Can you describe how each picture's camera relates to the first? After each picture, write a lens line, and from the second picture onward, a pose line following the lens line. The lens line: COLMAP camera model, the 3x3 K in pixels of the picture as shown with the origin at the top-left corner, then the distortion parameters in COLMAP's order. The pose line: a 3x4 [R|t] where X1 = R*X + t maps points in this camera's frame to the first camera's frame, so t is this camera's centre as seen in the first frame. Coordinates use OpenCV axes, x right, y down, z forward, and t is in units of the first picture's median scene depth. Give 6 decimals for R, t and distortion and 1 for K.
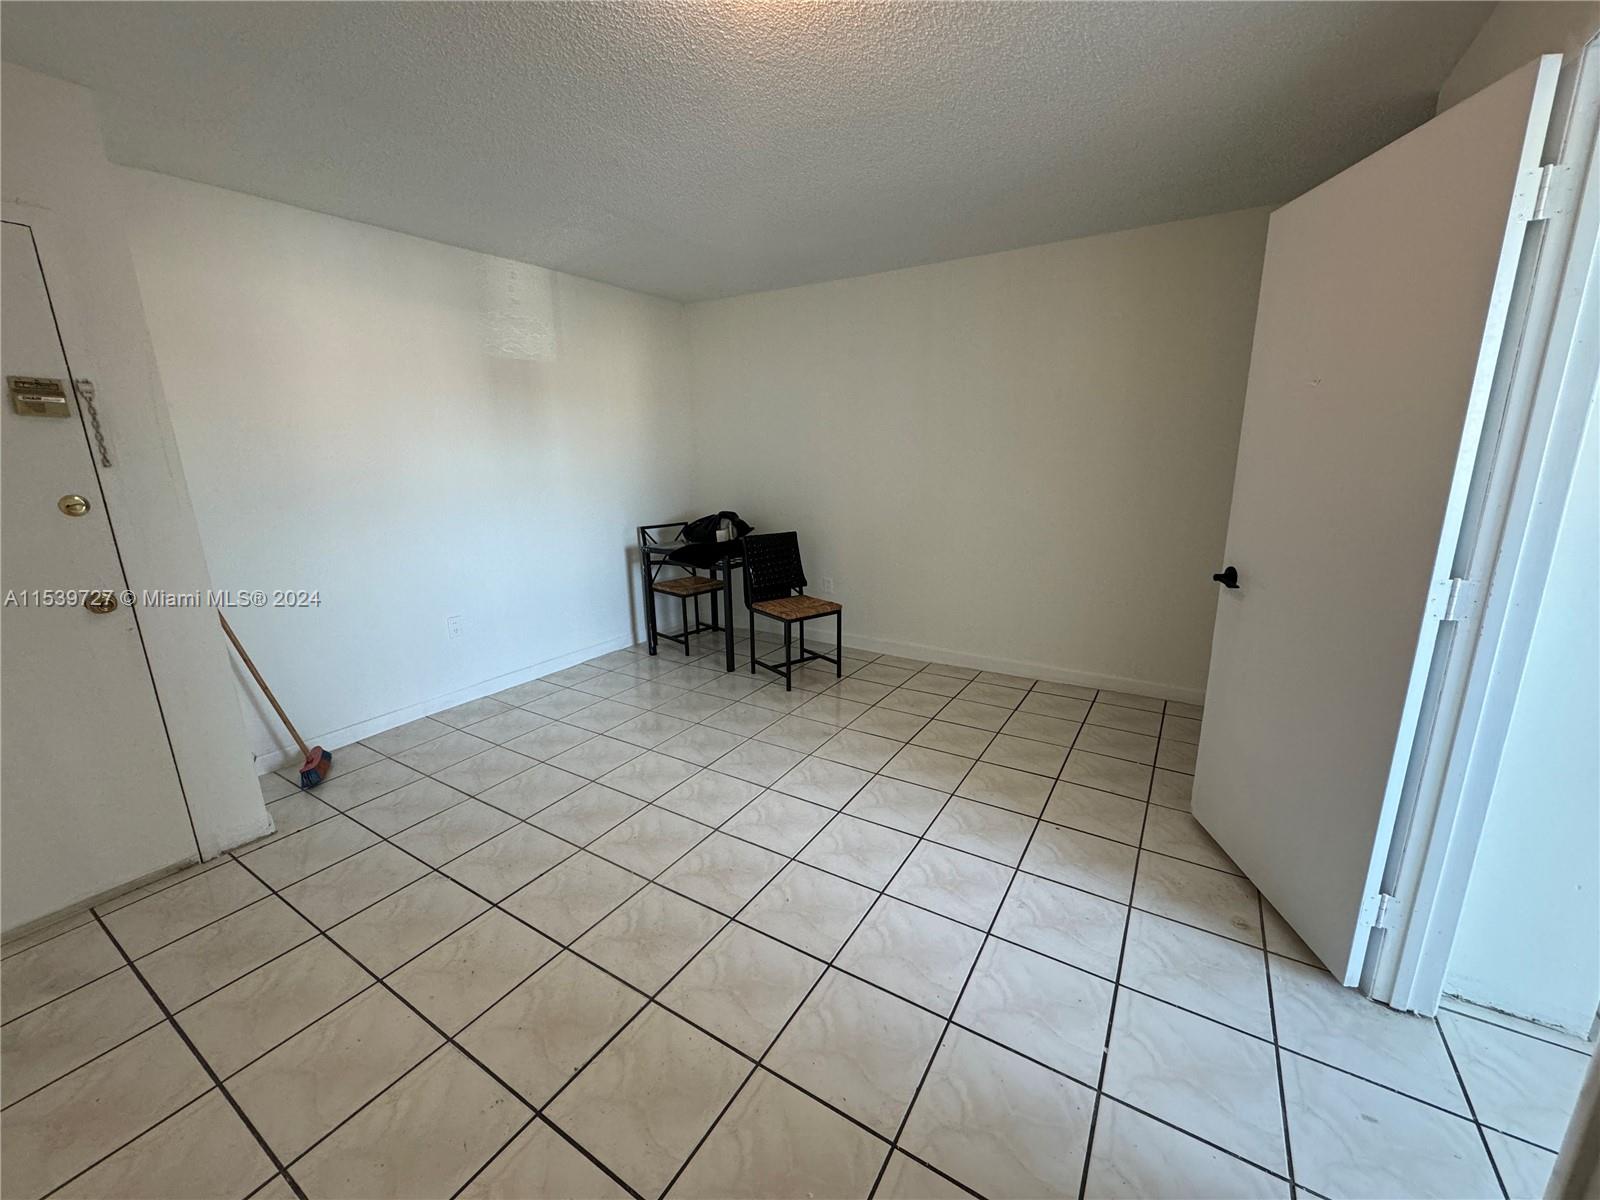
lens RADIAL K [[639.5, 0, 799.5], [0, 639.5, 599.8], [0, 0, 1]] dist [-0.000903, 0.001057]
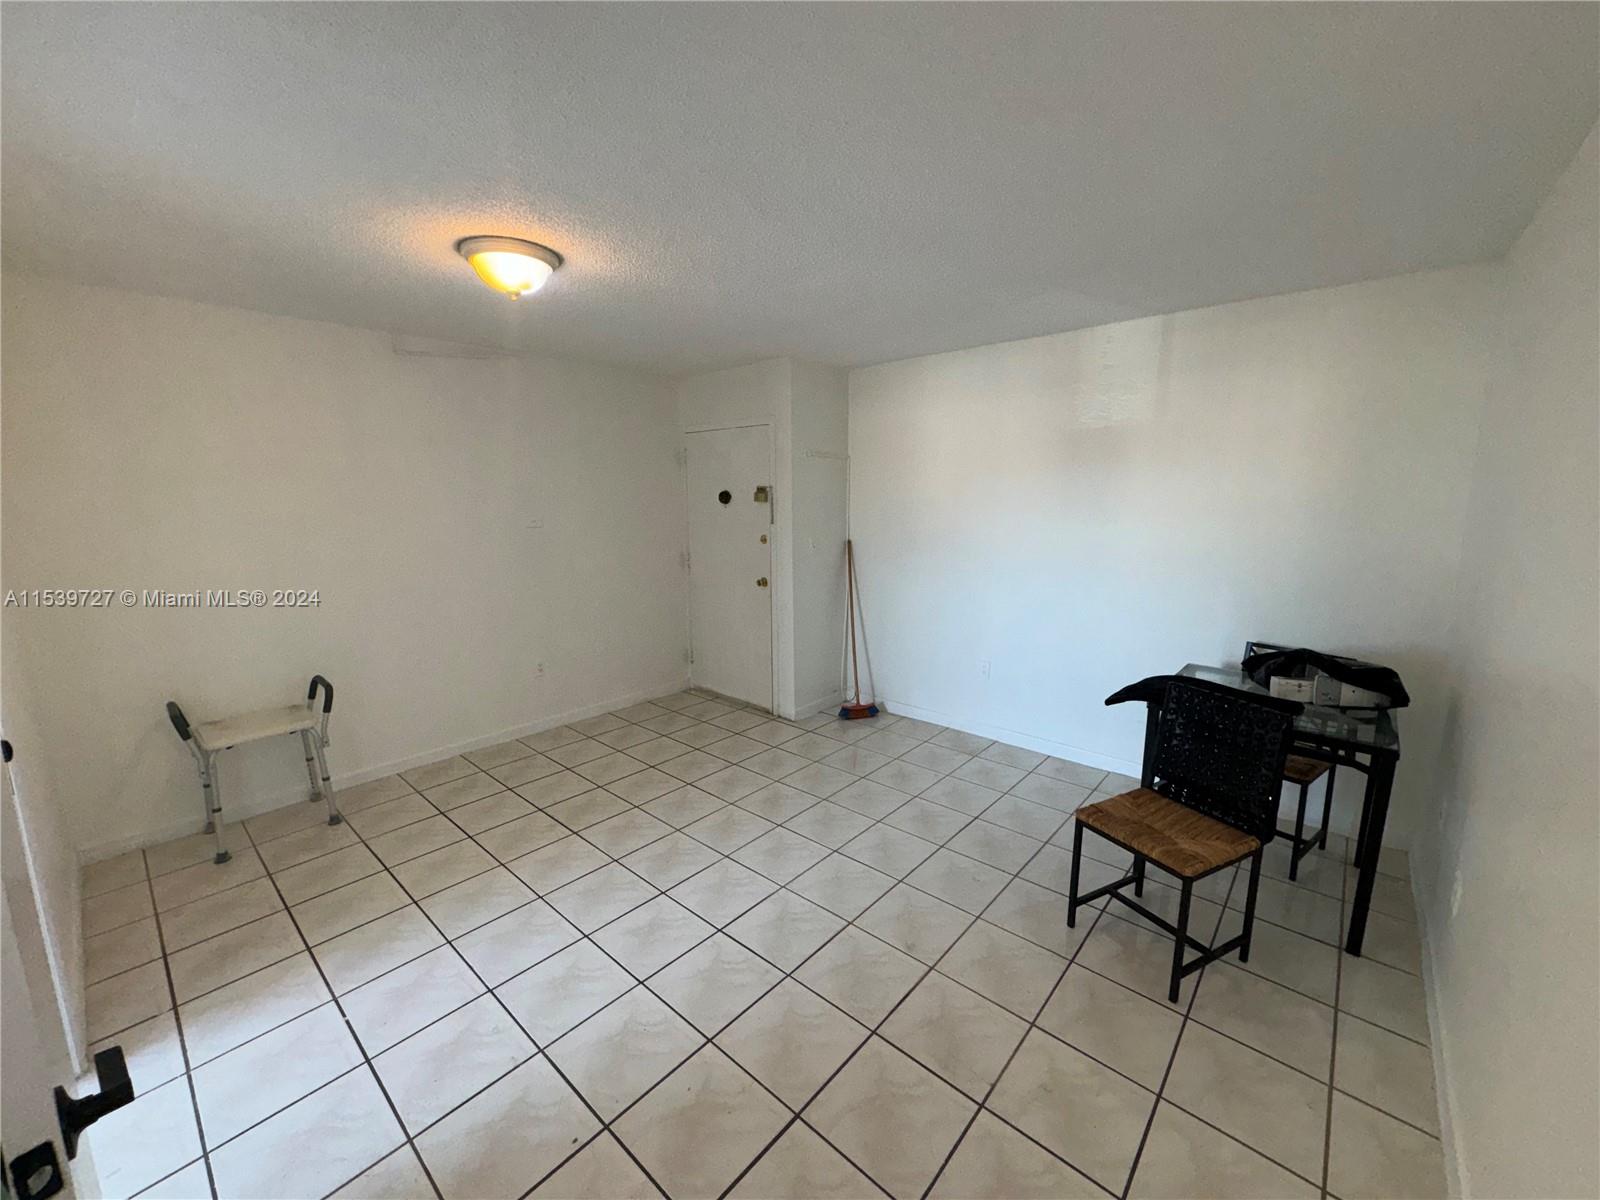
lens RADIAL K [[639.5, 0, 795.1], [0, 639.5, 599.7], [0, 0, 1]] dist [-0.000903, 0.001057]
pose [[-0.169040, 0.183032, -0.968465, 0.792780], [-0.220490, 0.950680, 0.218156, -0.328214], [0.960630, 0.250414, -0.120347, 1.010602]]
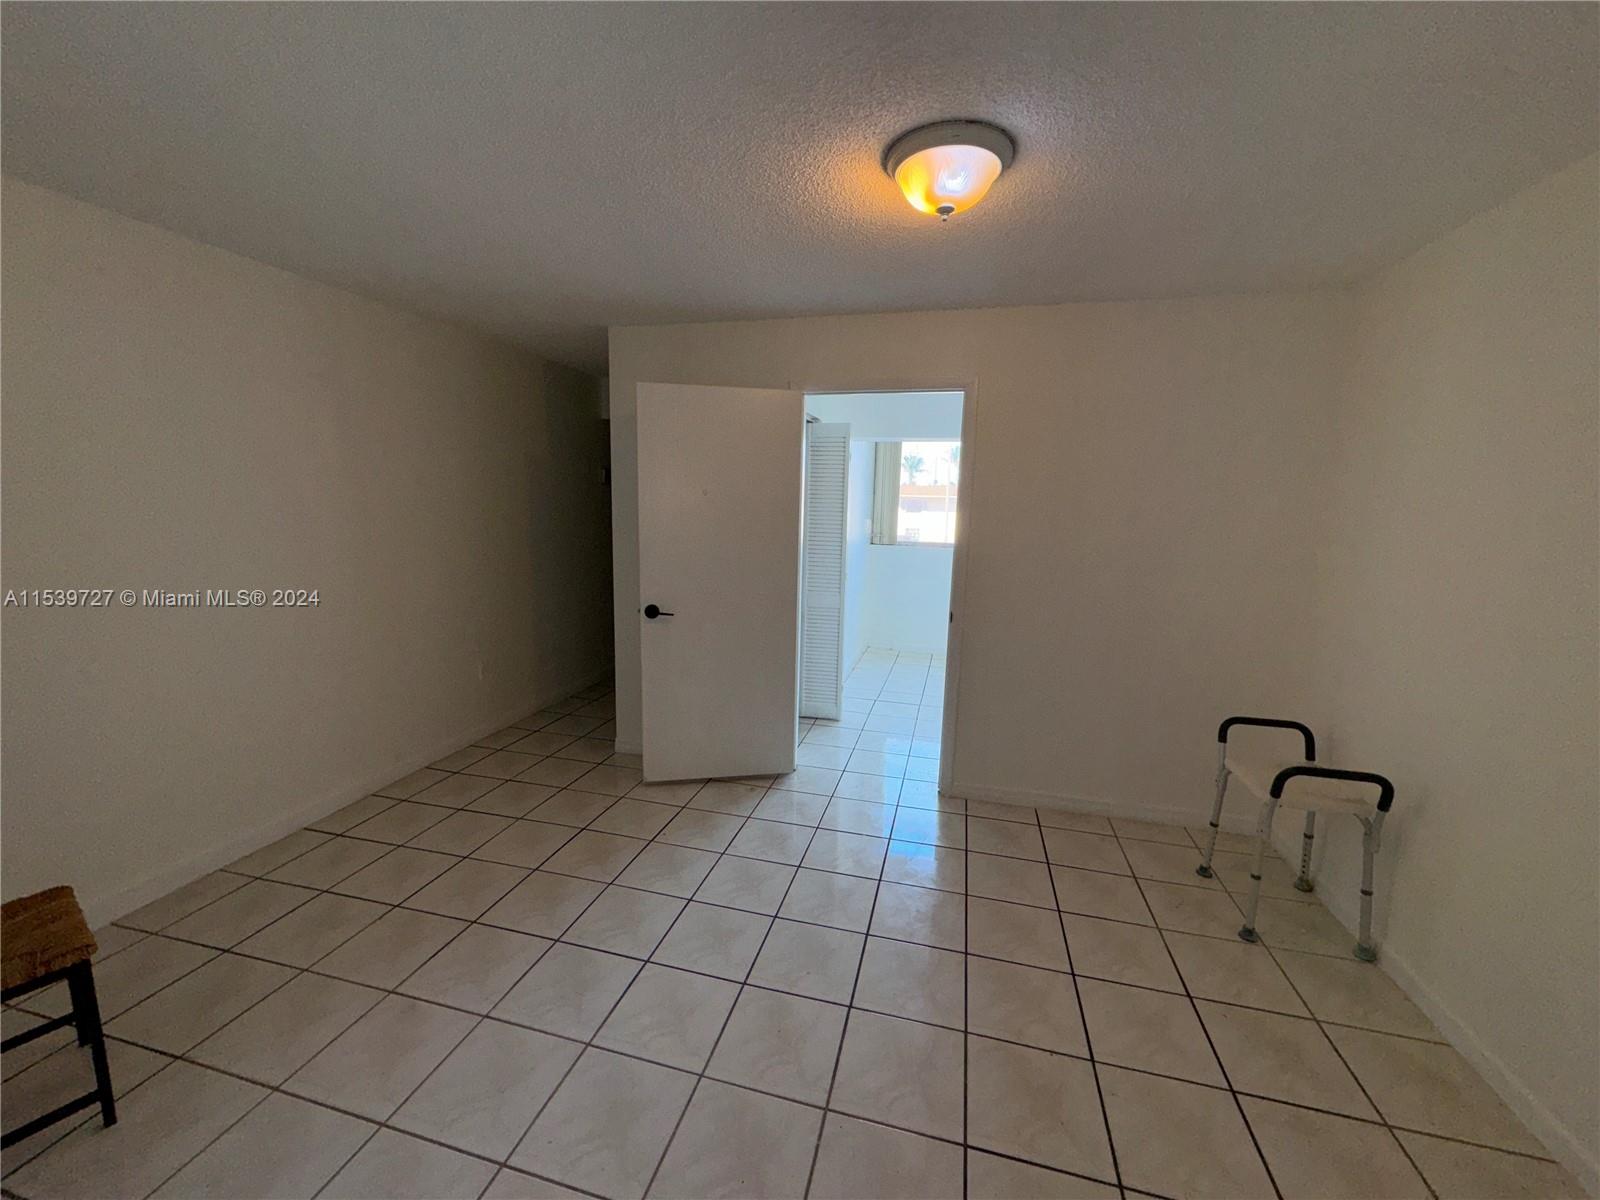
lens RADIAL K [[639.5, 0, 797.1], [0, 639.5, 599.5], [0, 0, 1]] dist [-0.000903, 0.001057]
pose [[-0.284086, -0.143931, 0.947934, -0.674349], [0.206983, 0.956150, 0.207209, -0.242529], [-0.936191, 0.255072, -0.241837, 0.822444]]
